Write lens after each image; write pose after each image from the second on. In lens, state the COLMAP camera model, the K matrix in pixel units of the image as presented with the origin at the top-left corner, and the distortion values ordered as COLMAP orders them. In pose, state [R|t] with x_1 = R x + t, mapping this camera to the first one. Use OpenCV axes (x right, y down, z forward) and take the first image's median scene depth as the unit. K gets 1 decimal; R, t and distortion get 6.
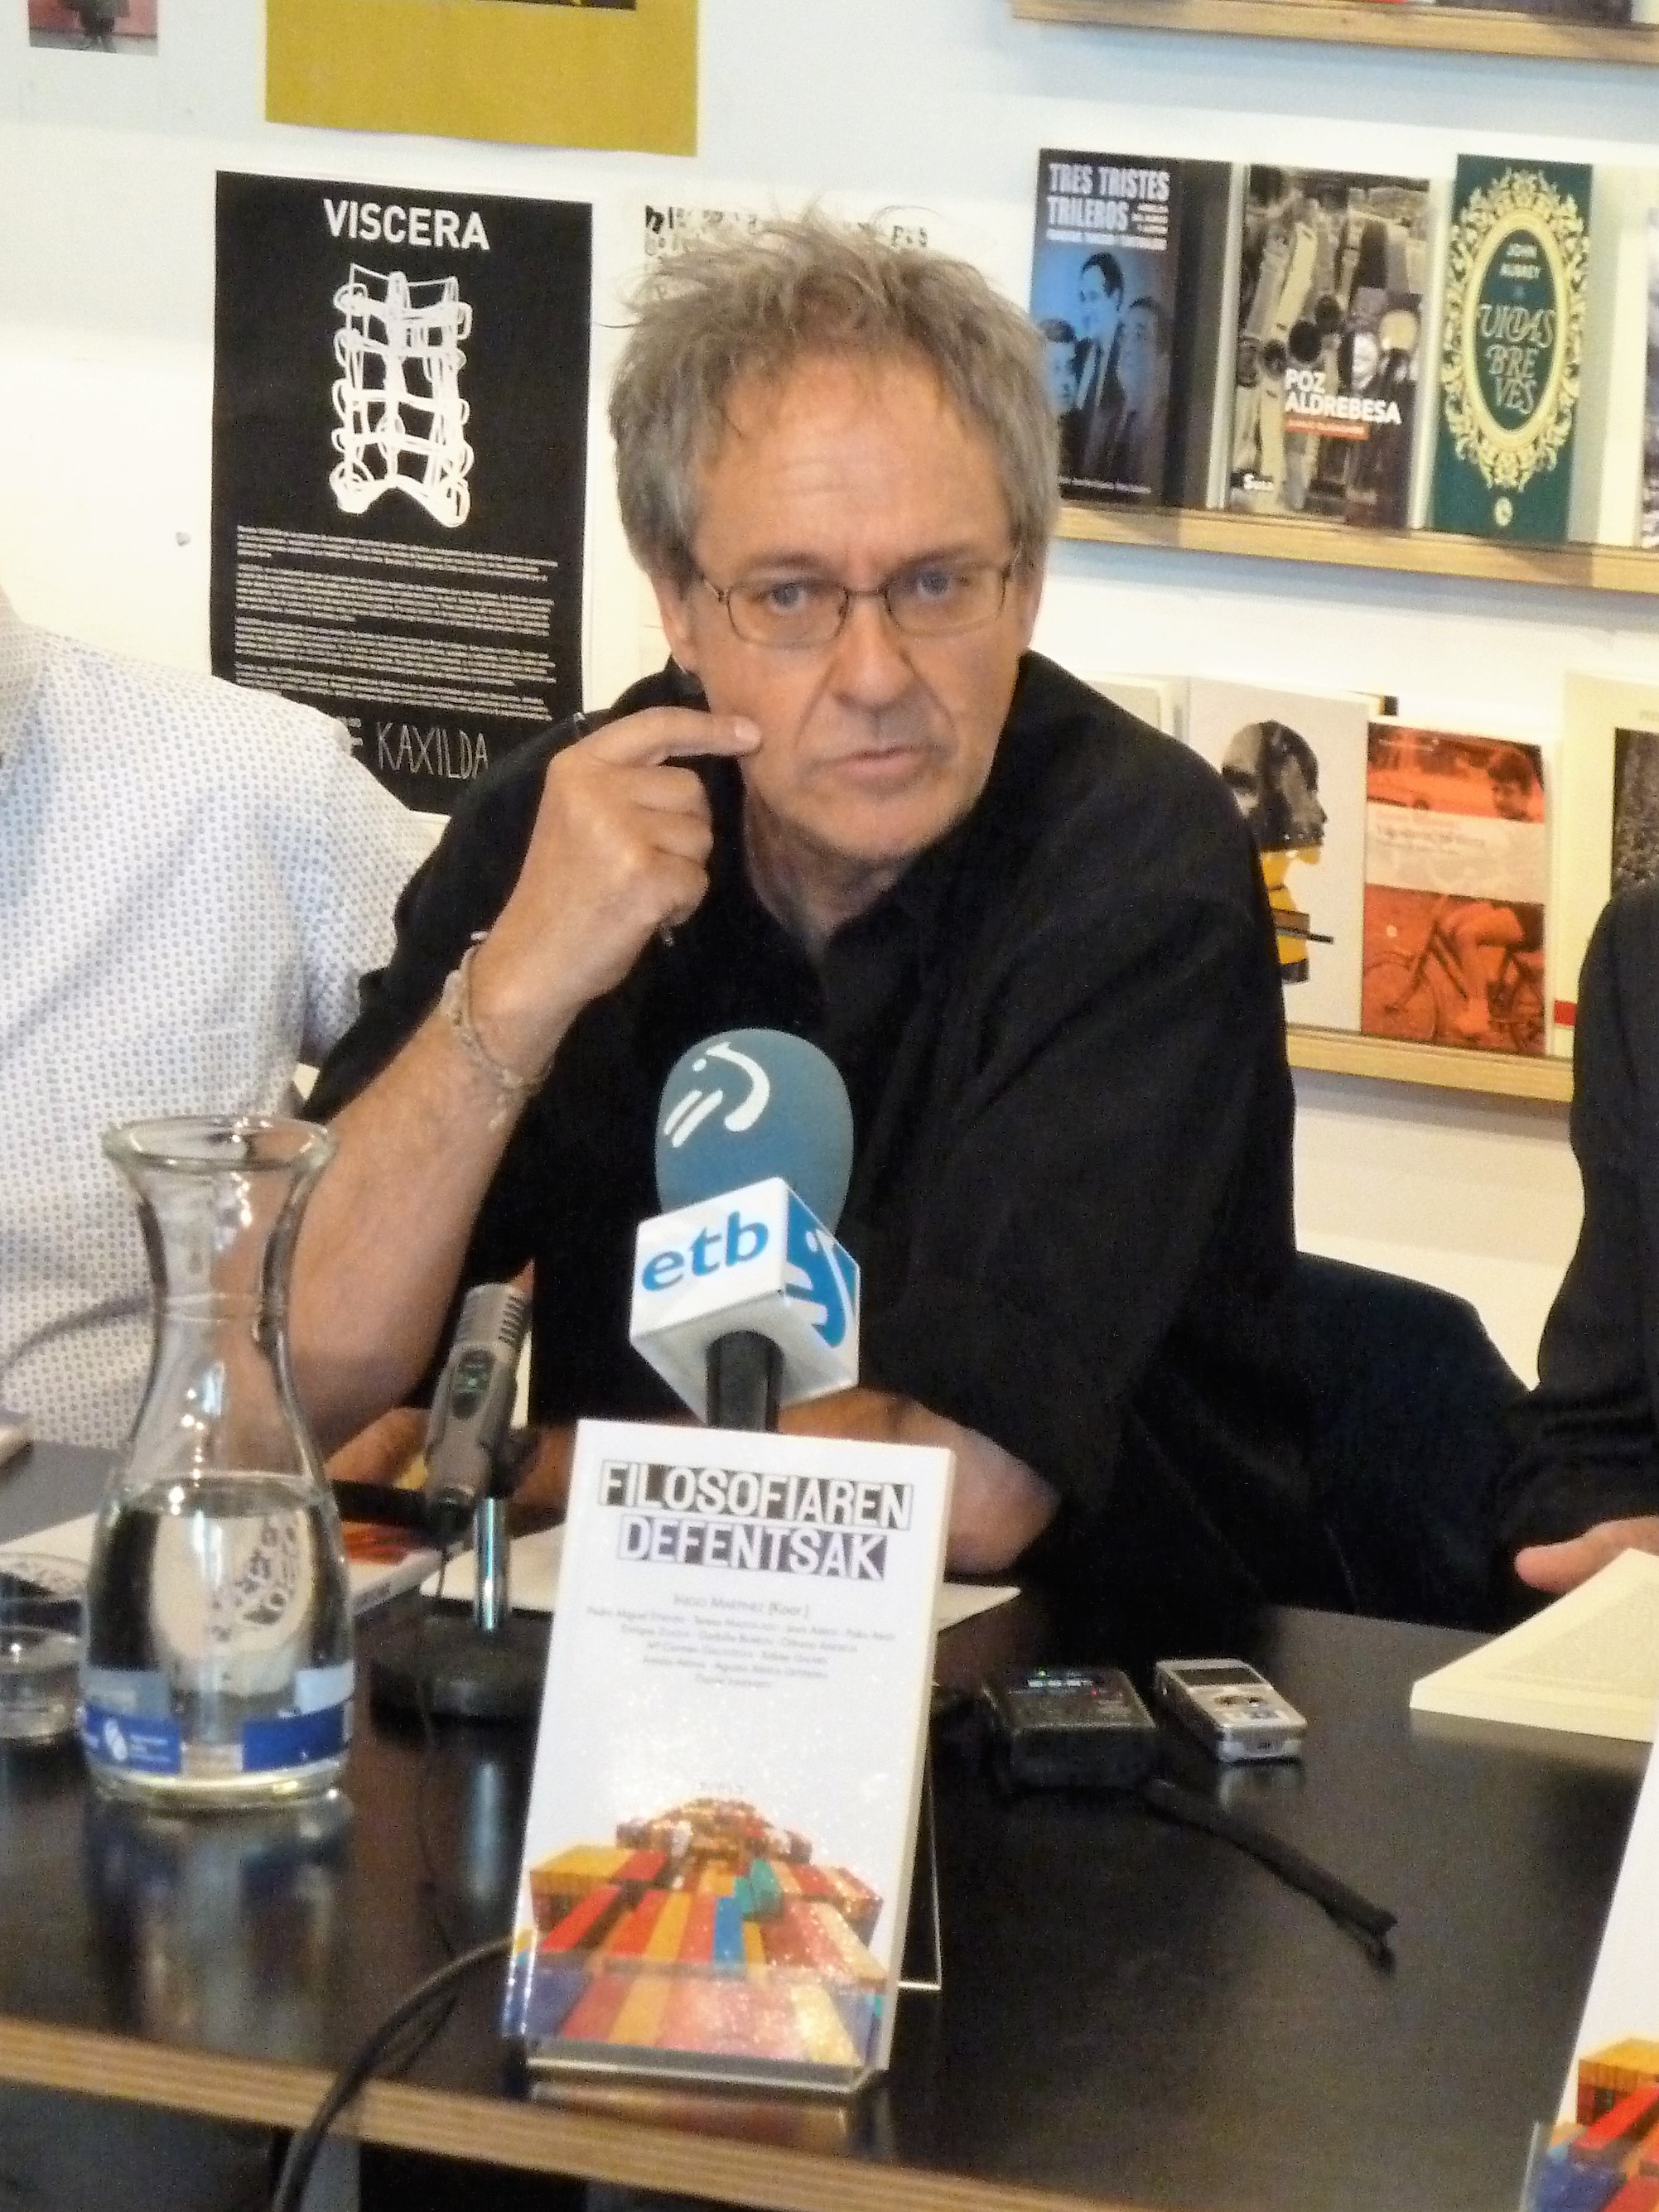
lens RADIAL K [[8241.7, 0, 829.5], [0, 8241.7, 1106.0], [0, 0, 1]] dist [0.214824, 2.254306]
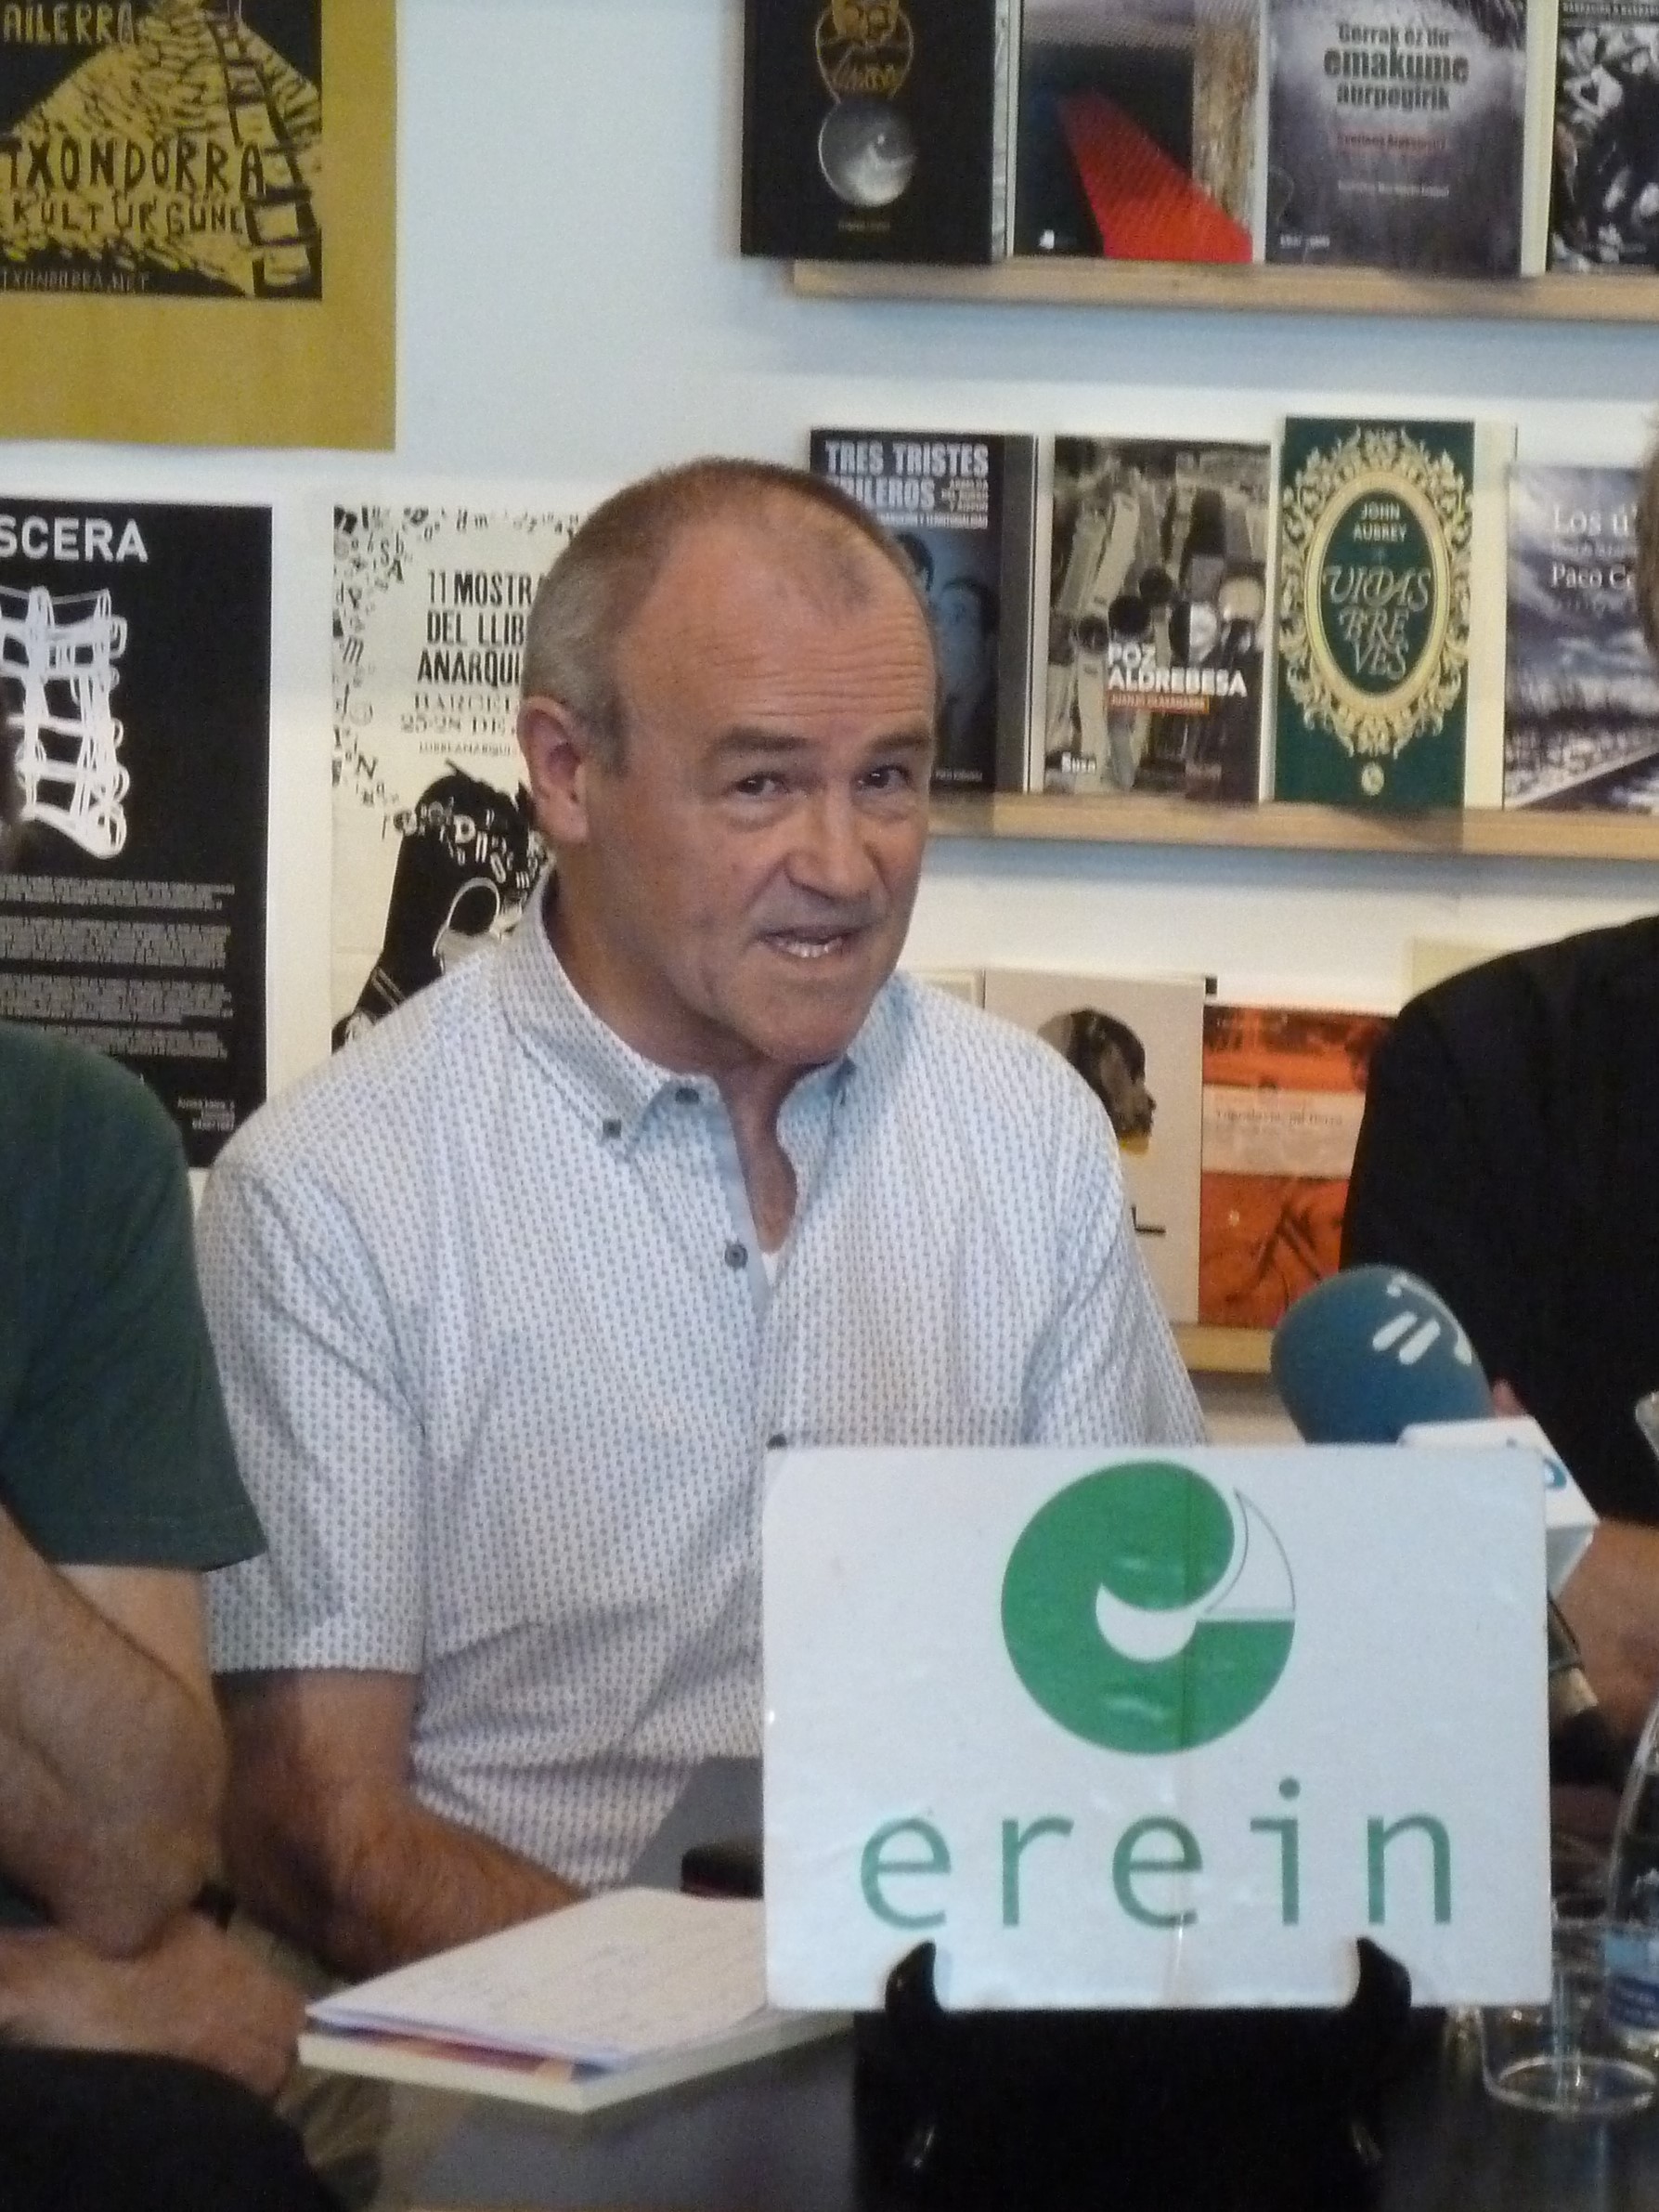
lens RADIAL K [[8240.0, 0, 829.5], [0, 8240.0, 1106.0], [0, 0, 1]] dist [0.214824, 2.254306]
pose [[0.956531, -0.062927, 0.284760, -0.254023], [0.072650, 0.997076, -0.023700, -0.014929], [-0.282436, 0.043357, 0.958306, 0.087996]]
